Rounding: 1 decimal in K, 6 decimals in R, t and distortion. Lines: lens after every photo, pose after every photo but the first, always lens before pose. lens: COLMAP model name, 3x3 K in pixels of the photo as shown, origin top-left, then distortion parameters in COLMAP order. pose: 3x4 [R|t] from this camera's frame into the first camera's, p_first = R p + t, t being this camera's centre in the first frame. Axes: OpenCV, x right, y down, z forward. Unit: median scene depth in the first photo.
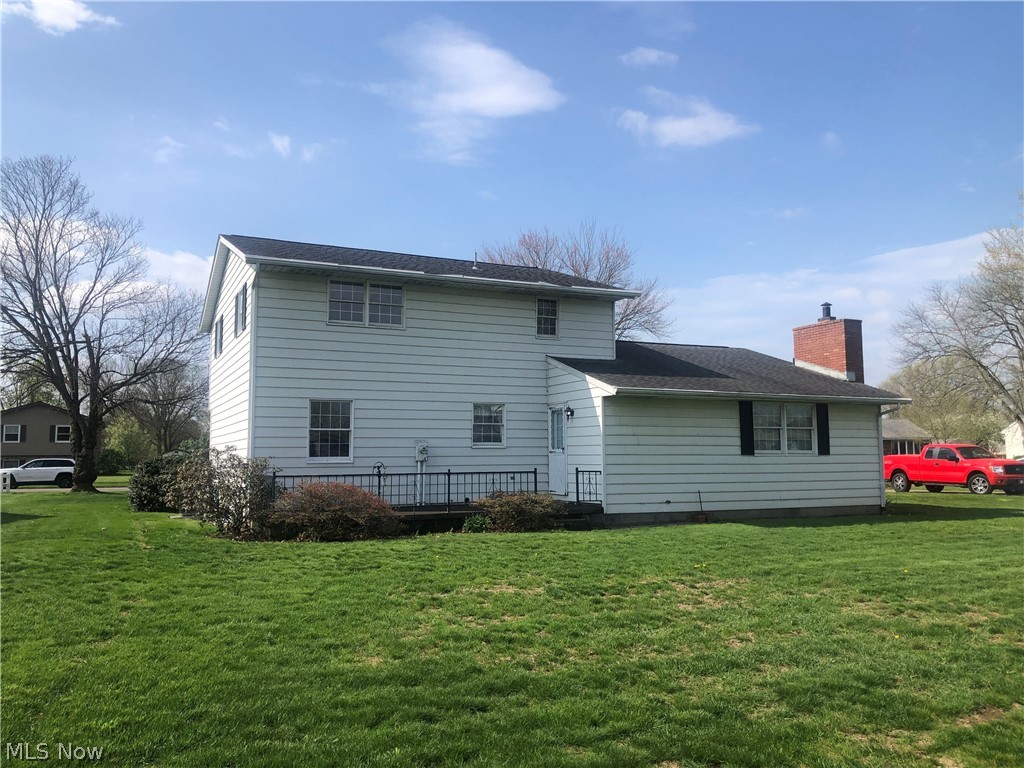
lens RADIAL K [[845.1, 0, 507.8], [0, 845.1, 381.1], [0, 0, 1]] dist [0.093625, -0.187902]
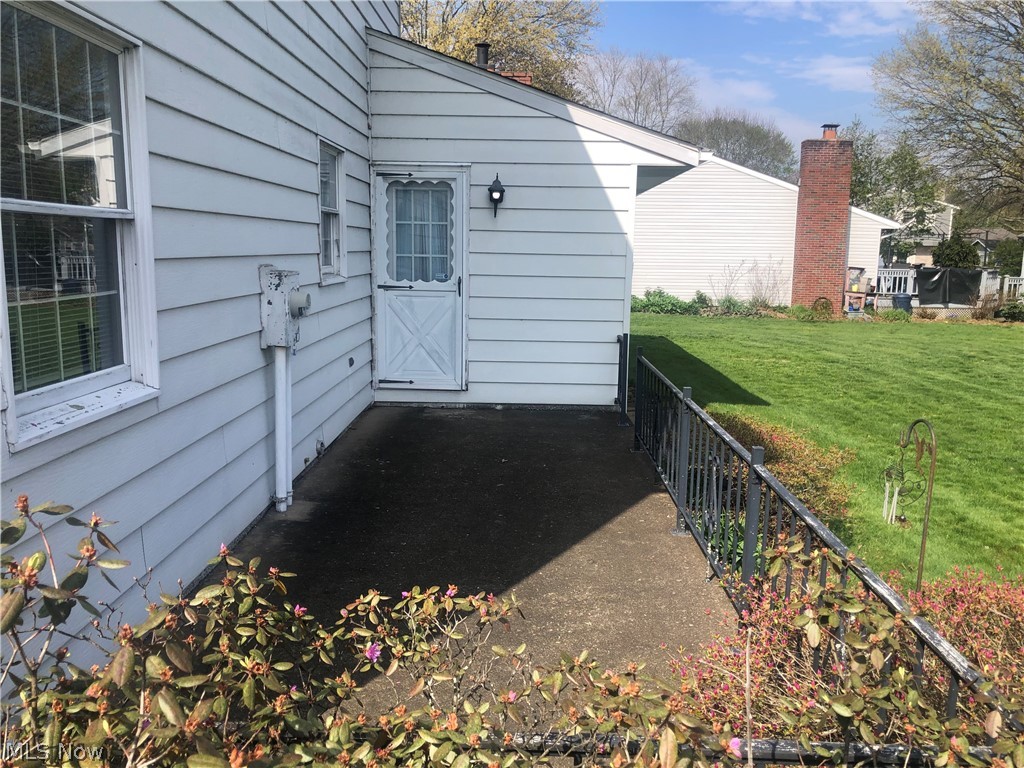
lens RADIAL K [[845.1, 0, 507.8], [0, 845.1, 381.1], [0, 0, 1]] dist [0.093625, -0.187902]
pose [[0.450750, -0.126537, 0.883636, -0.299325], [-0.103674, 0.975782, 0.192618, 0.046027], [-0.886609, -0.178432, 0.426716, 0.805422]]
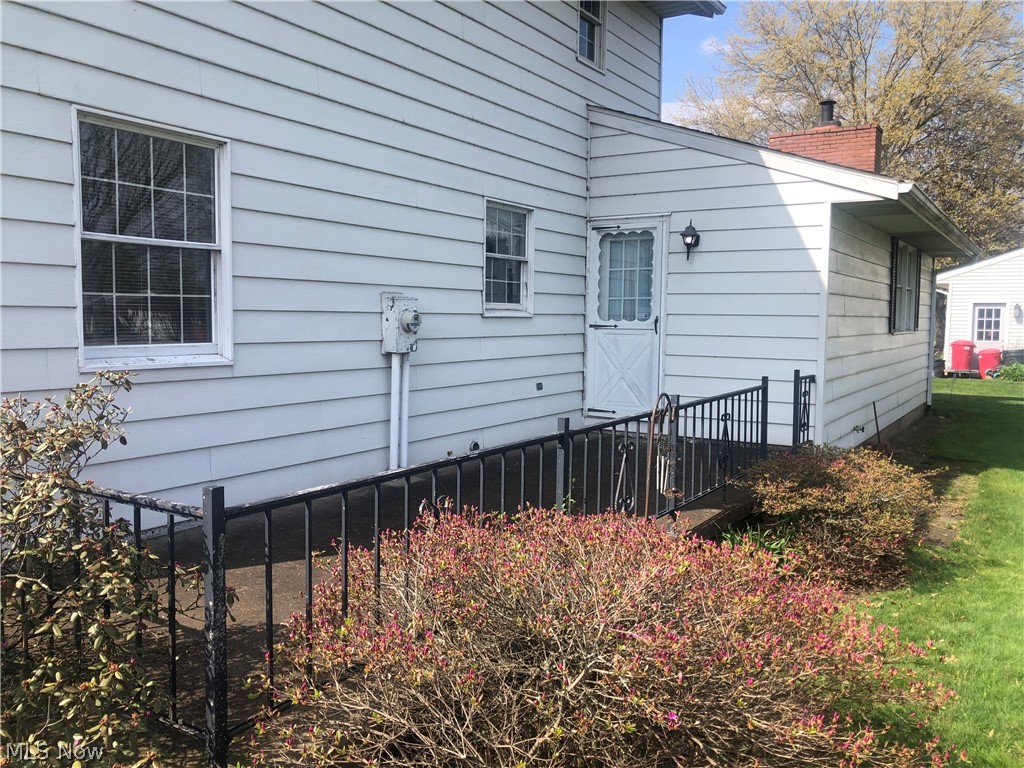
lens RADIAL K [[845.1, 0, 507.8], [0, 845.1, 381.1], [0, 0, 1]] dist [0.093625, -0.187902]
pose [[0.845654, -0.025848, 0.533105, -0.244366], [-0.066345, 0.985989, 0.153047, 0.048802], [-0.529592, -0.164793, 0.832091, 0.672484]]
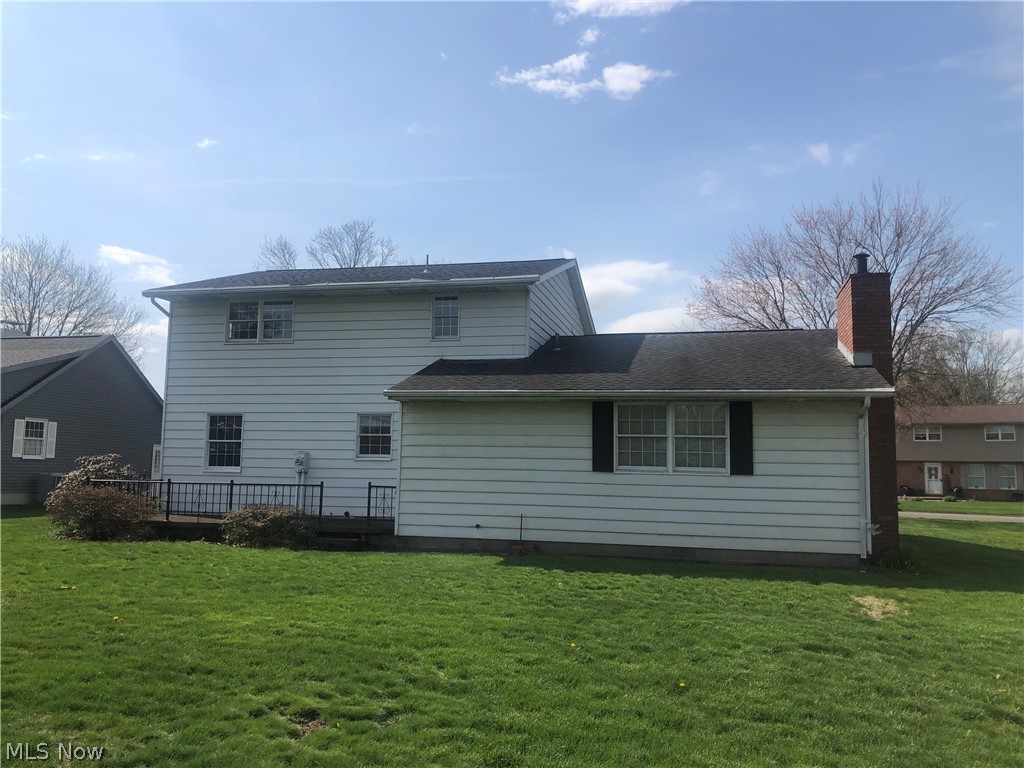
lens RADIAL K [[845.1, 0, 507.8], [0, 845.1, 381.1], [0, 0, 1]] dist [0.093625, -0.187902]
pose [[0.781929, -0.049253, -0.621419, 0.704801], [0.035139, 0.998771, -0.034945, 0.029625], [0.622377, 0.005489, 0.782698, 0.356969]]
